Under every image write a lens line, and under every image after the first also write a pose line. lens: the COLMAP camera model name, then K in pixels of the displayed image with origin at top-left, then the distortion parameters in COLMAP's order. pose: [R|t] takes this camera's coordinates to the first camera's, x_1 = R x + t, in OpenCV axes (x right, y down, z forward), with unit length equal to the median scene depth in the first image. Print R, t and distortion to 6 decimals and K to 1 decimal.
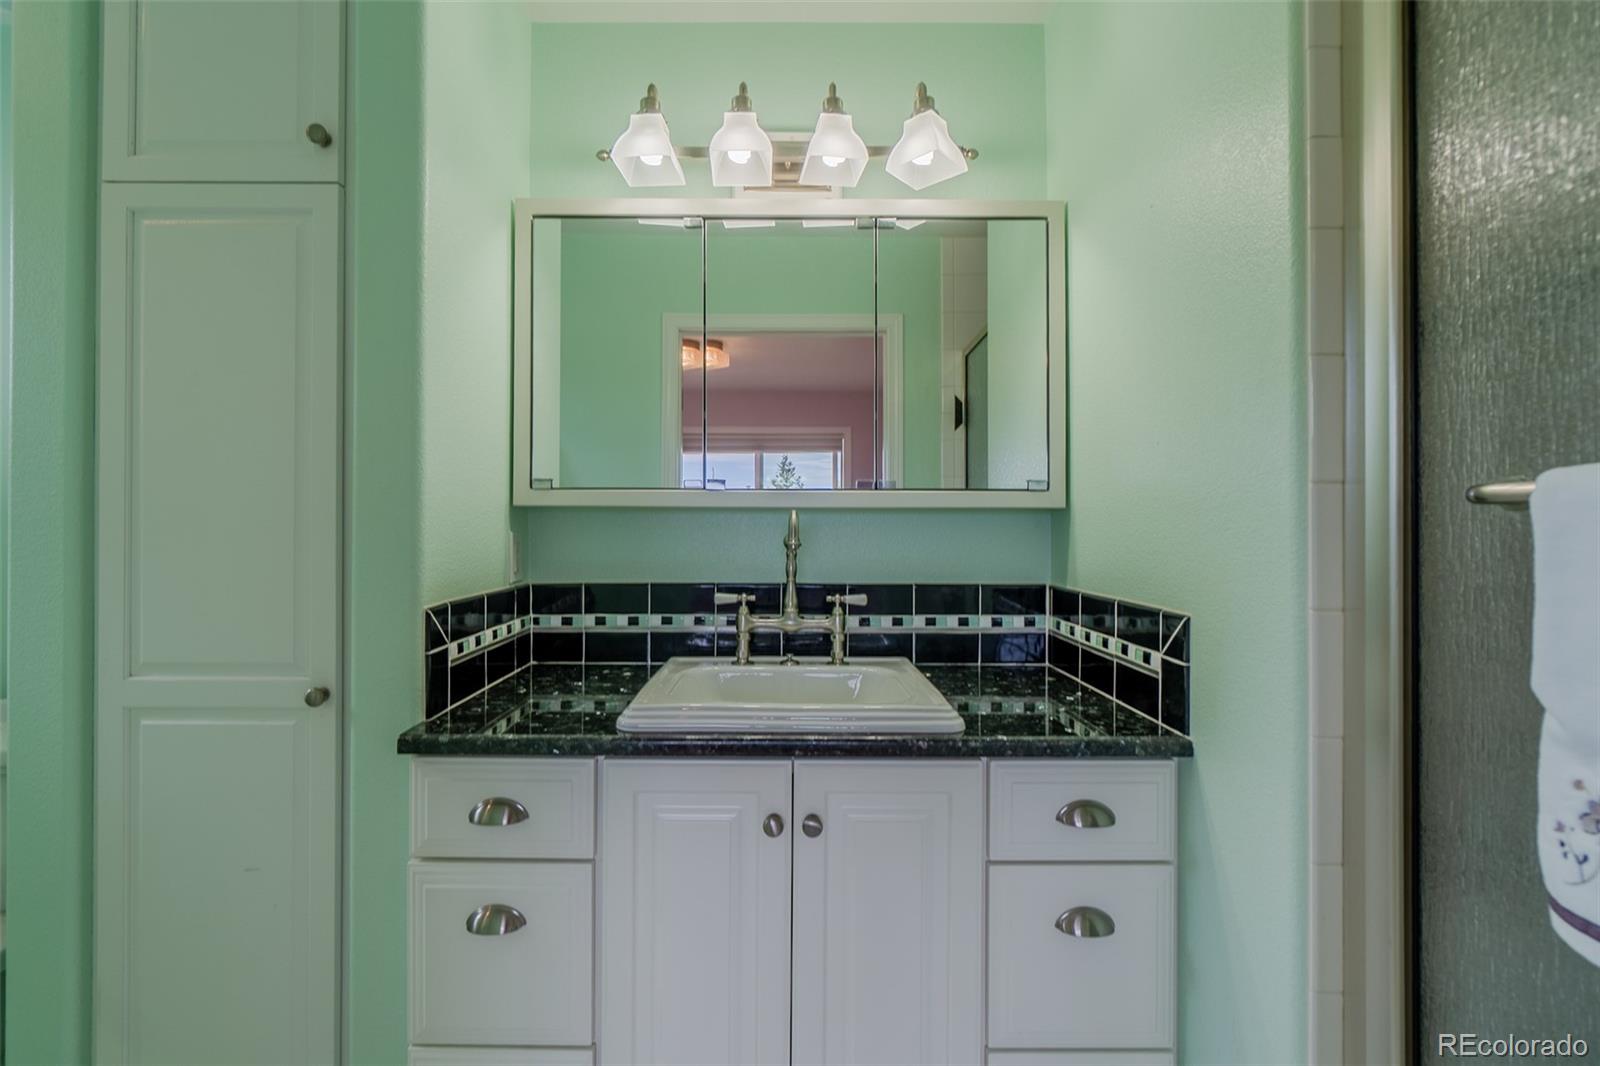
lens RADIAL K [[695.3, 0, 793.7], [0, 695.3, 525.5], [0, 0, 1]] dist [-0.013099, 0.004857]
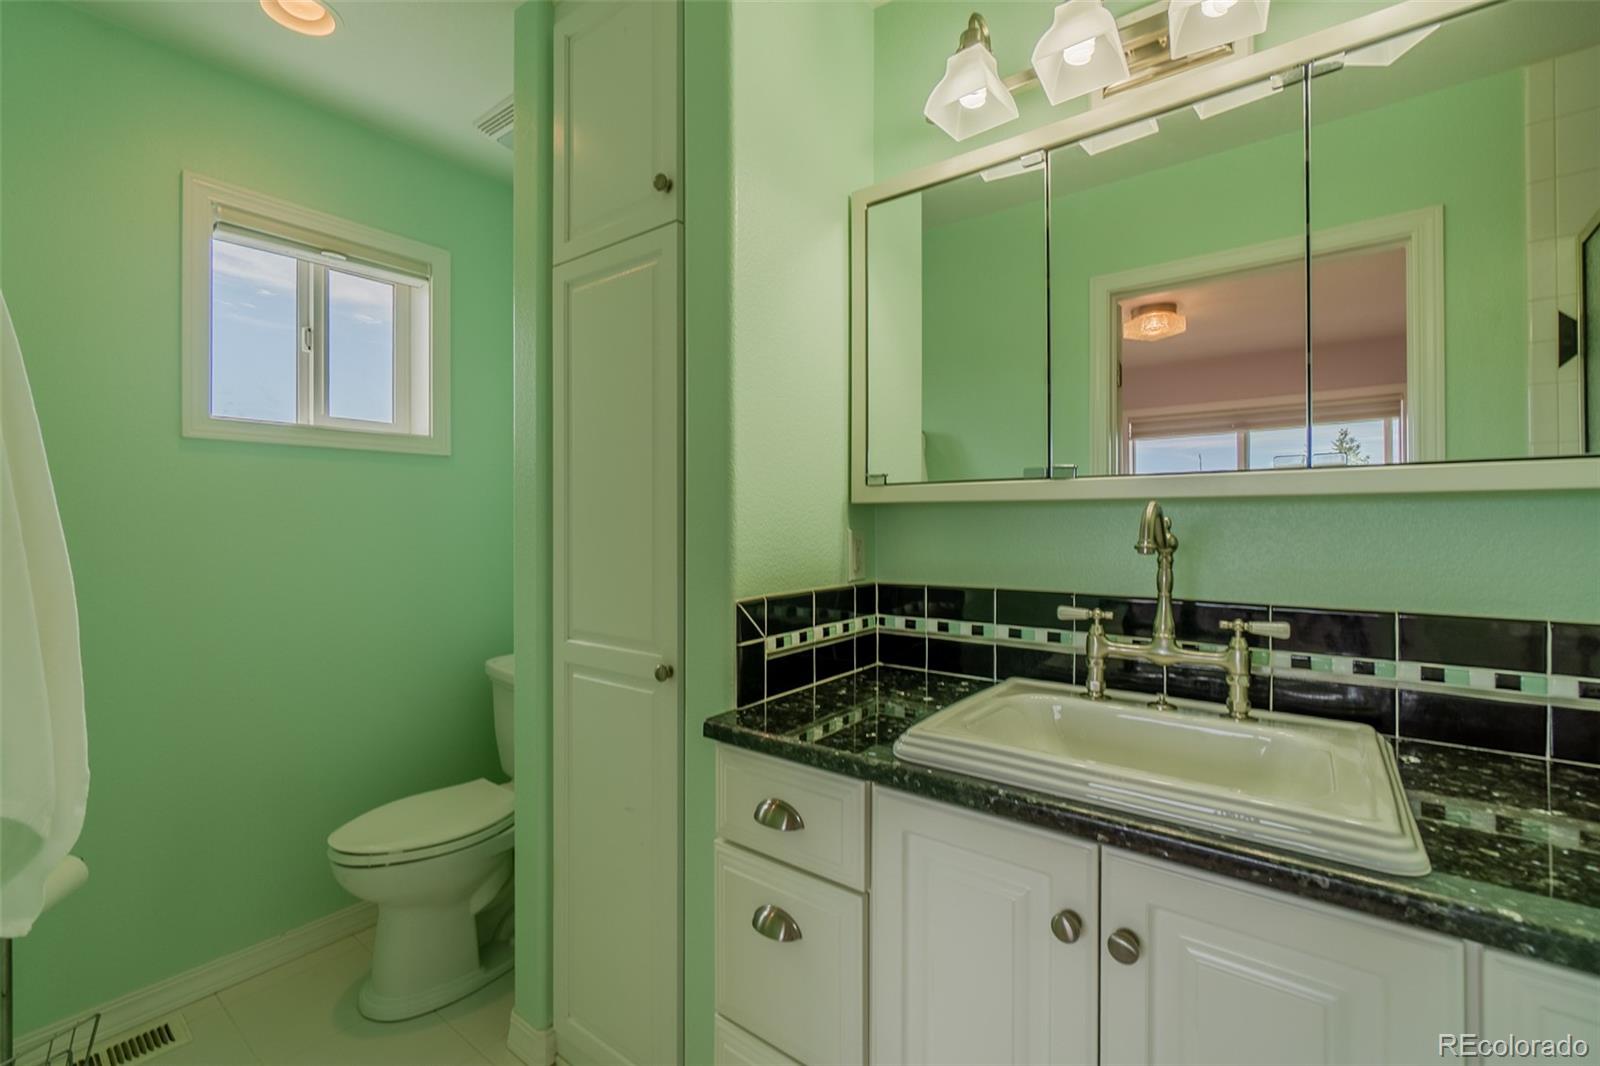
lens RADIAL K [[695.3, 0, 792.8], [0, 695.3, 521.8], [0, 0, 1]] dist [-0.013099, 0.004857]
pose [[0.785165, -0.004200, -0.619272, 0.156382], [0.003338, 0.999991, -0.002549, 0.000750], [0.619277, -0.000066, 0.785173, 0.186849]]
